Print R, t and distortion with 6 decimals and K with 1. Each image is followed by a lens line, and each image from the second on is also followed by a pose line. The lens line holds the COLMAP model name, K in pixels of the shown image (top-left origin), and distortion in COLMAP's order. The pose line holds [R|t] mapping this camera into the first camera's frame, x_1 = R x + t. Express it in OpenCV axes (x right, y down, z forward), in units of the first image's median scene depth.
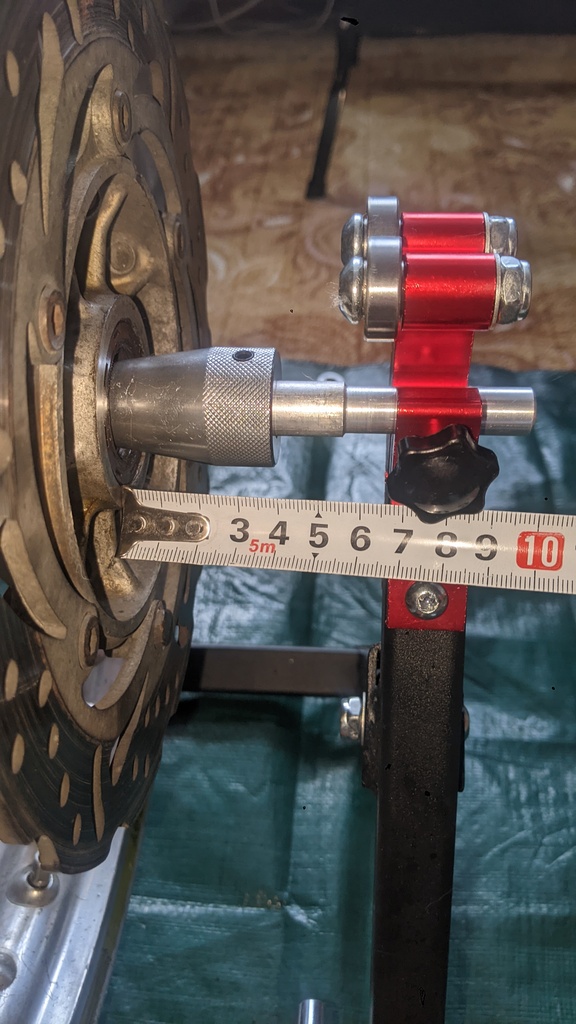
lens RADIAL K [[849.8, 0, 286.9], [0, 849.8, 515.4], [0, 0, 1]] dist [-0.039054, -0.033628]
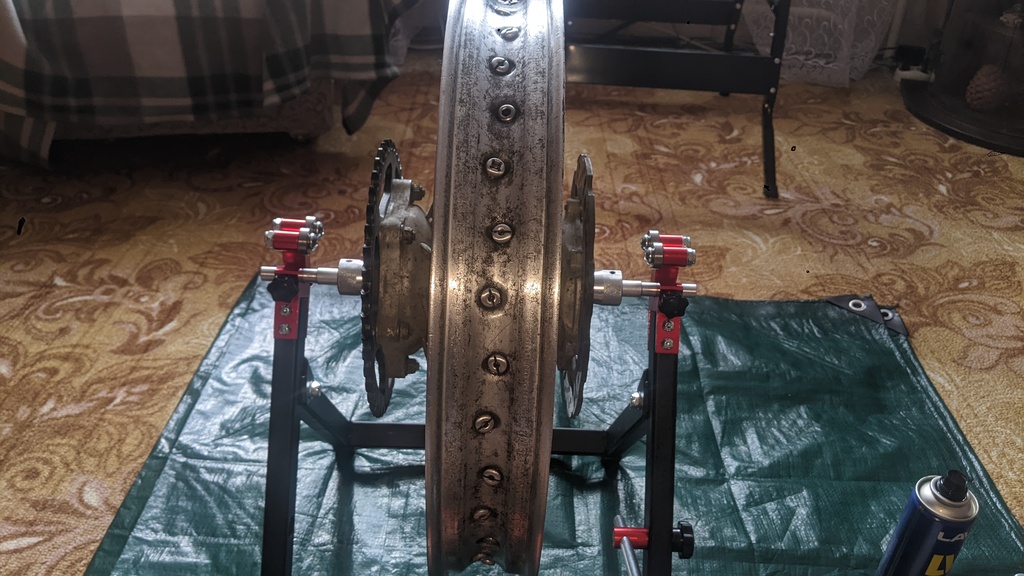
lens RADIAL K [[849.8, 0, 513.3], [0, 849.8, 283.4], [0, 0, 1]] dist [-0.039054, -0.033628]
pose [[0.994610, 0.028173, 0.099784, -0.143416], [-0.007545, 0.979493, -0.201335, 0.099466], [-0.103410, 0.199497, 0.974427, -0.415682]]
